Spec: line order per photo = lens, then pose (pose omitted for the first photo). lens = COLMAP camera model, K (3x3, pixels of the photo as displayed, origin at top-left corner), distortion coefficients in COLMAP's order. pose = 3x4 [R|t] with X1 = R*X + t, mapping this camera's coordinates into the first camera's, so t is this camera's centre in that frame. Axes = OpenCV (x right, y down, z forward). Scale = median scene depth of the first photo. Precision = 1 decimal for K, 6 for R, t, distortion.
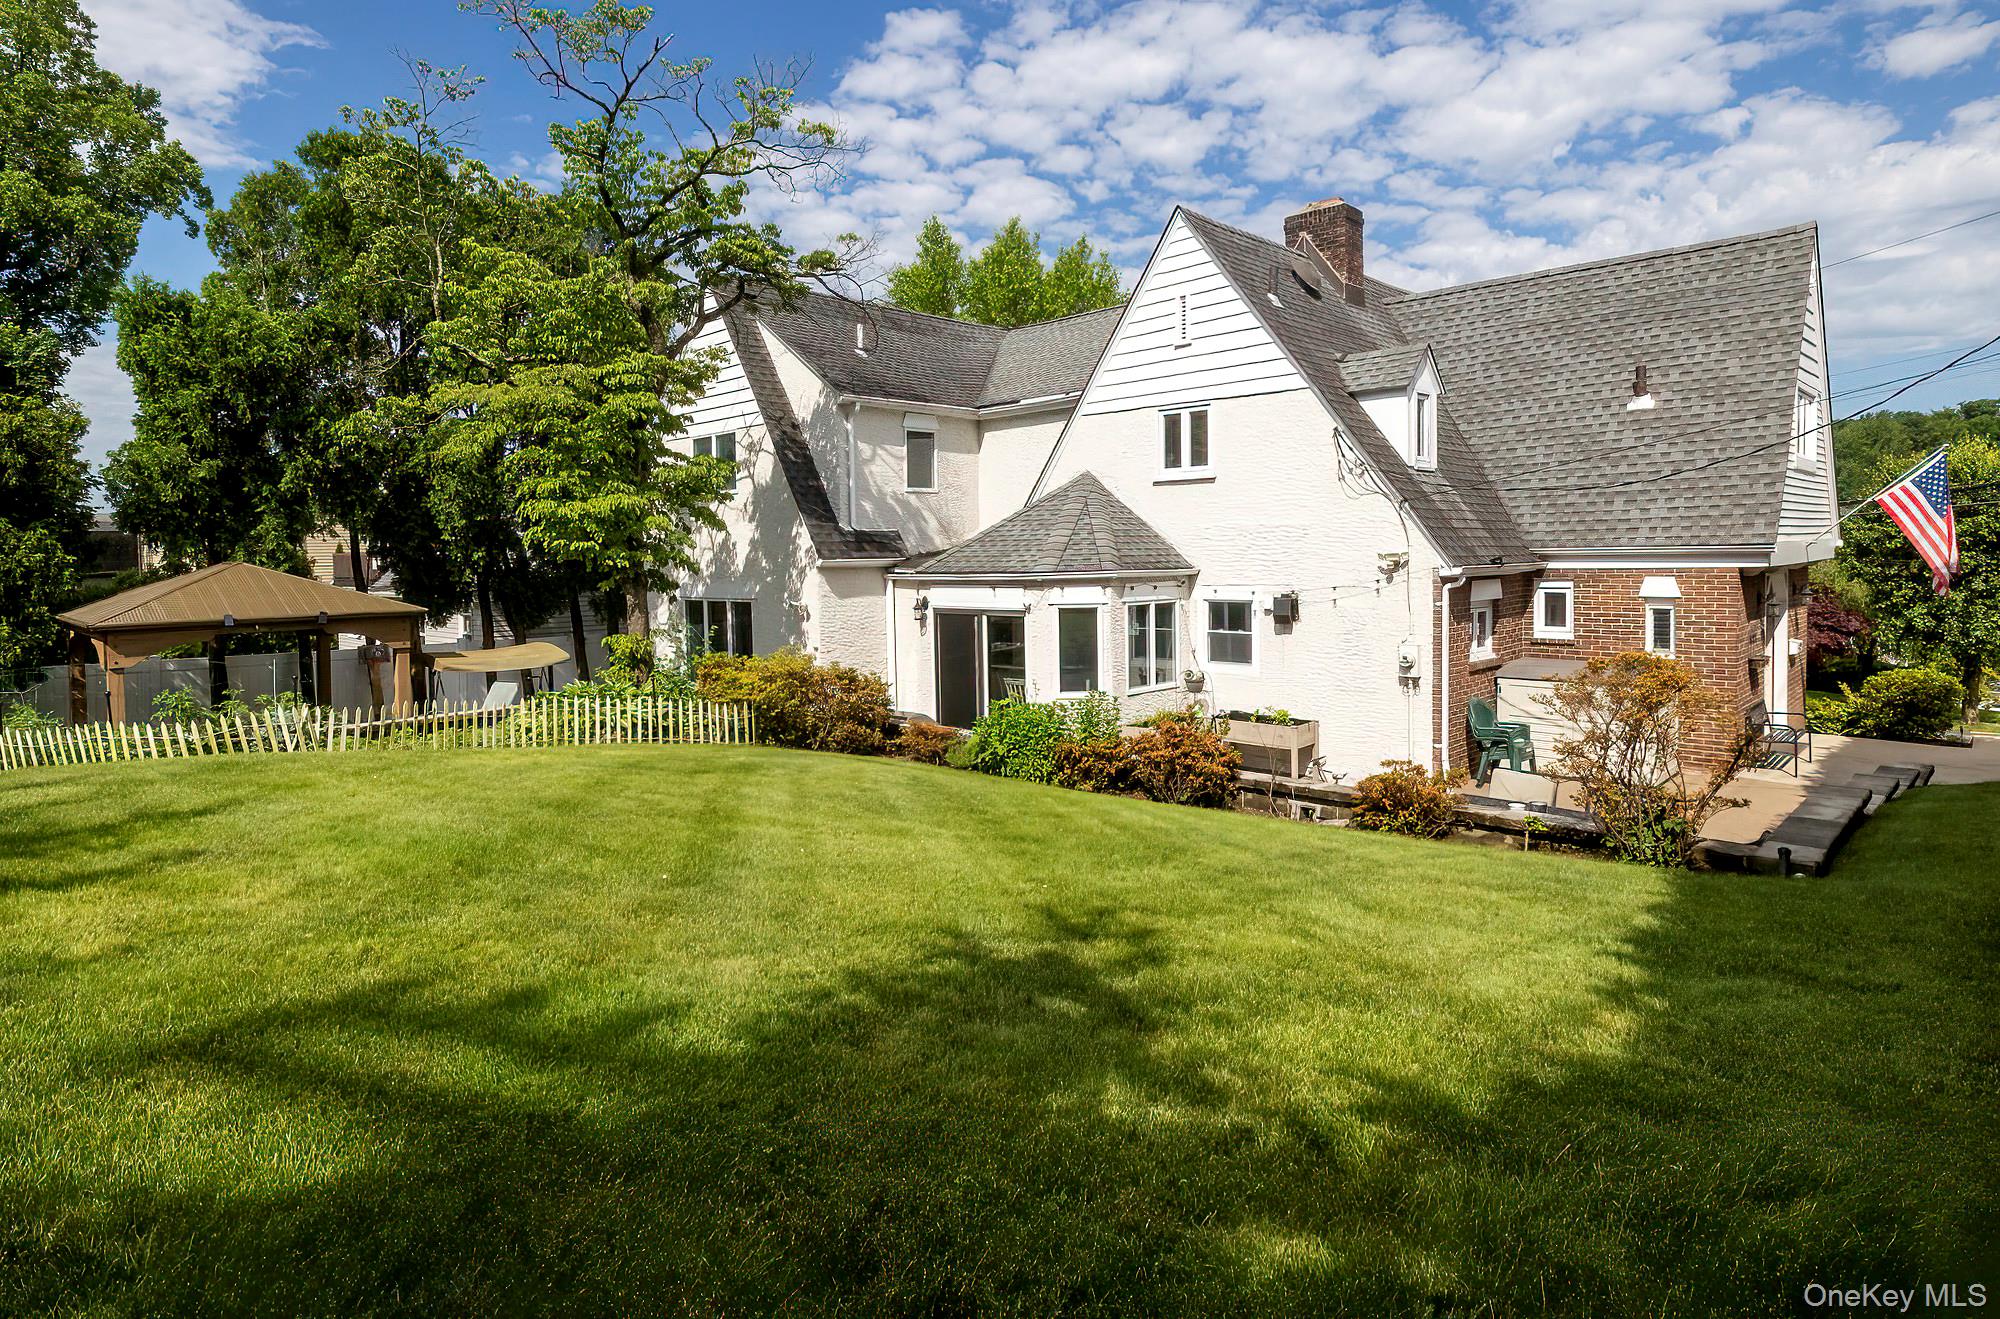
lens RADIAL K [[1080.2, 0, 998.5], [0, 1080.2, 651.2], [0, 0, 1]] dist [0.001179, 0.000042]
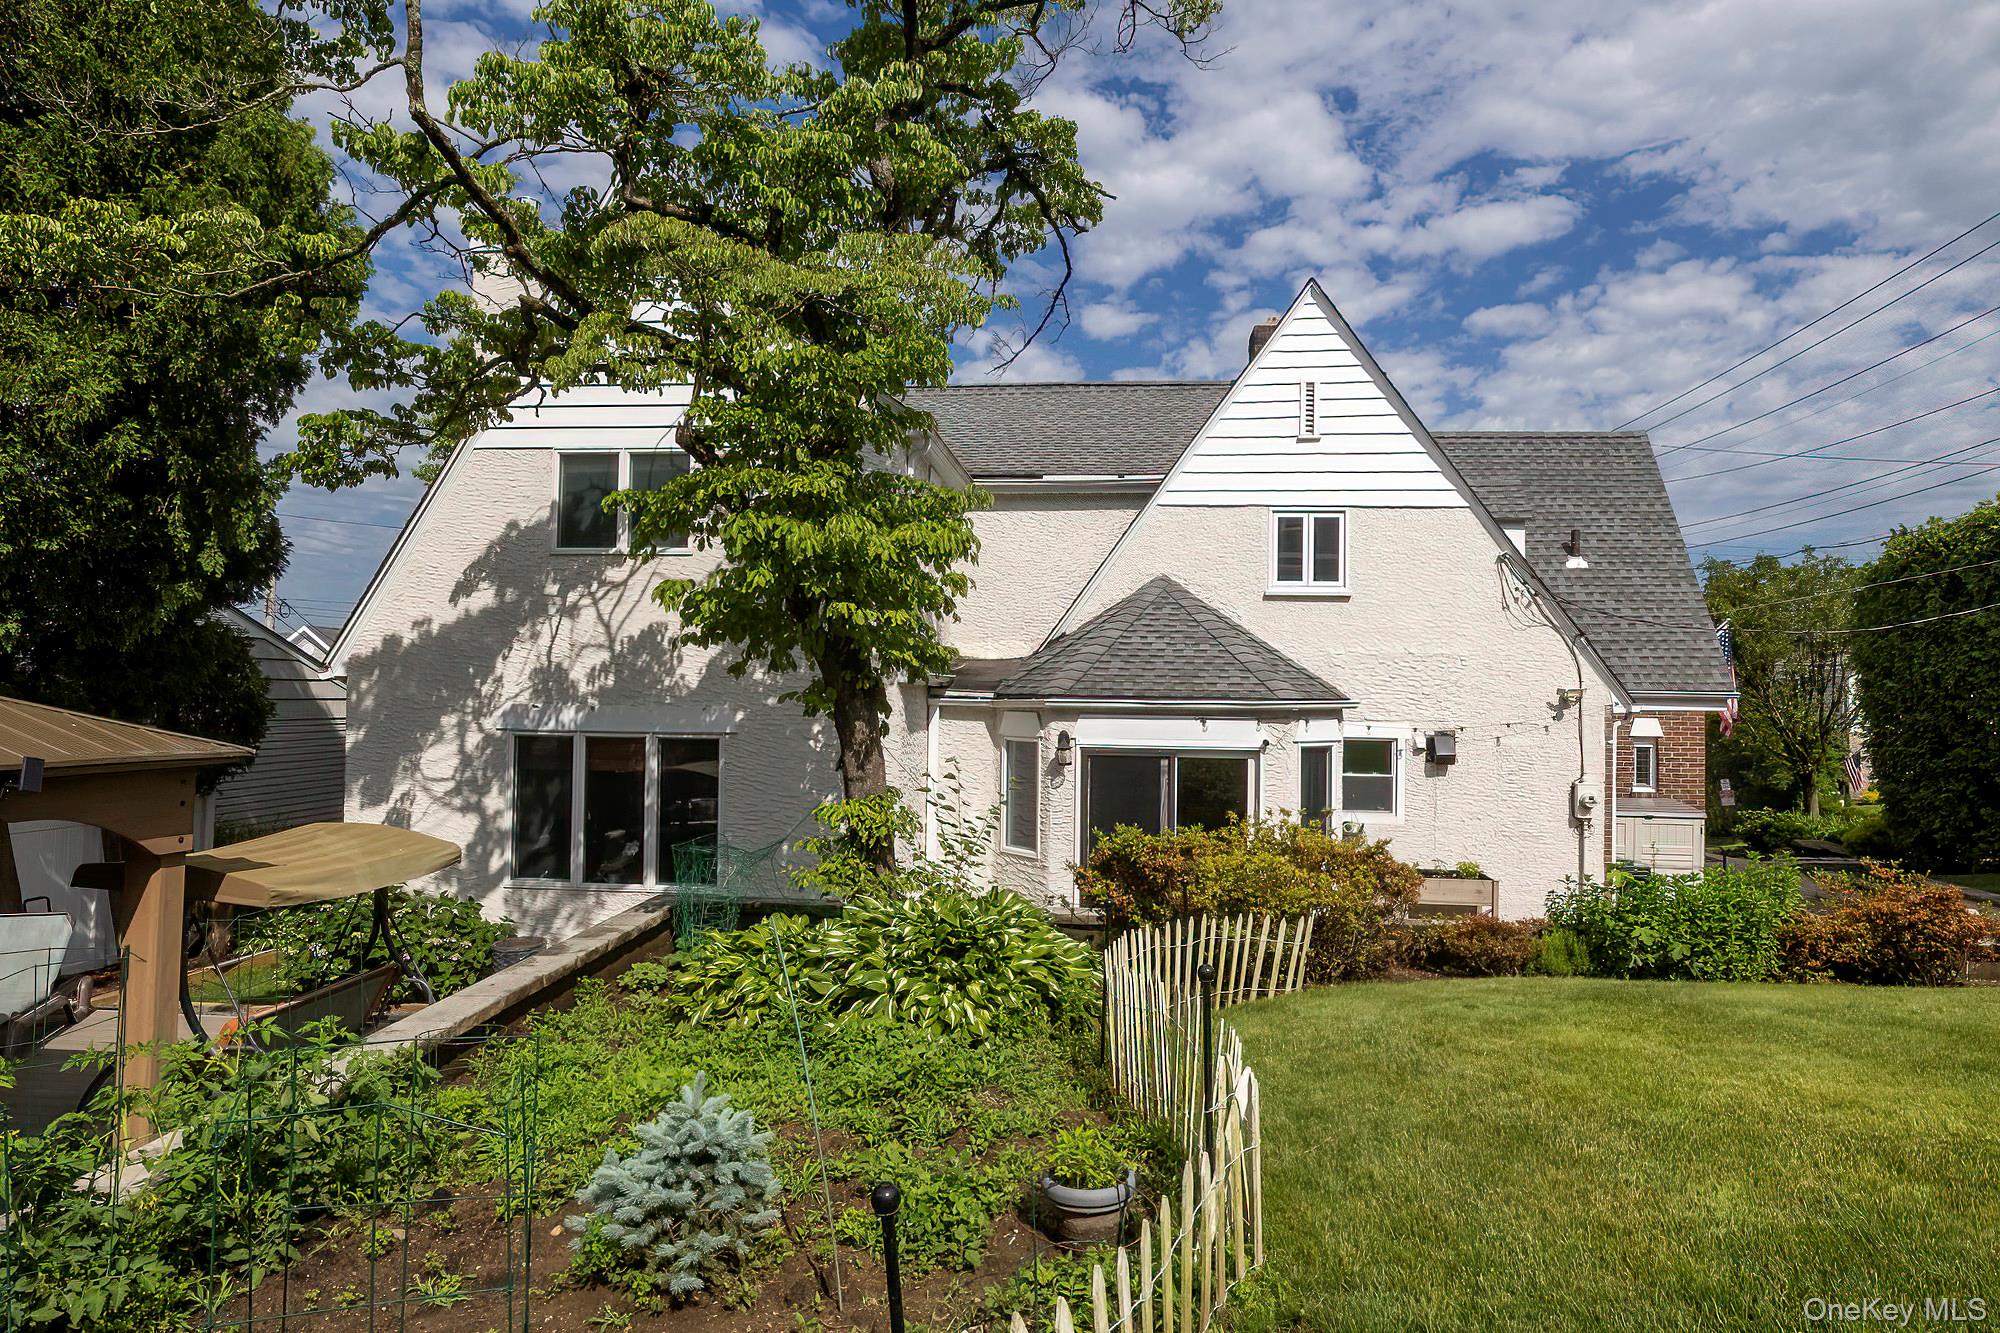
lens RADIAL K [[1104.6, 0, 1022.2], [0, 1104.6, 707.5], [0, 0, 1]] dist [-0.000711, -0.000005]
pose [[0.774840, 0.022075, 0.631772, -0.550456], [0.029314, 0.997060, -0.070792, -0.017224], [-0.631478, 0.073372, 0.771915, 0.485447]]
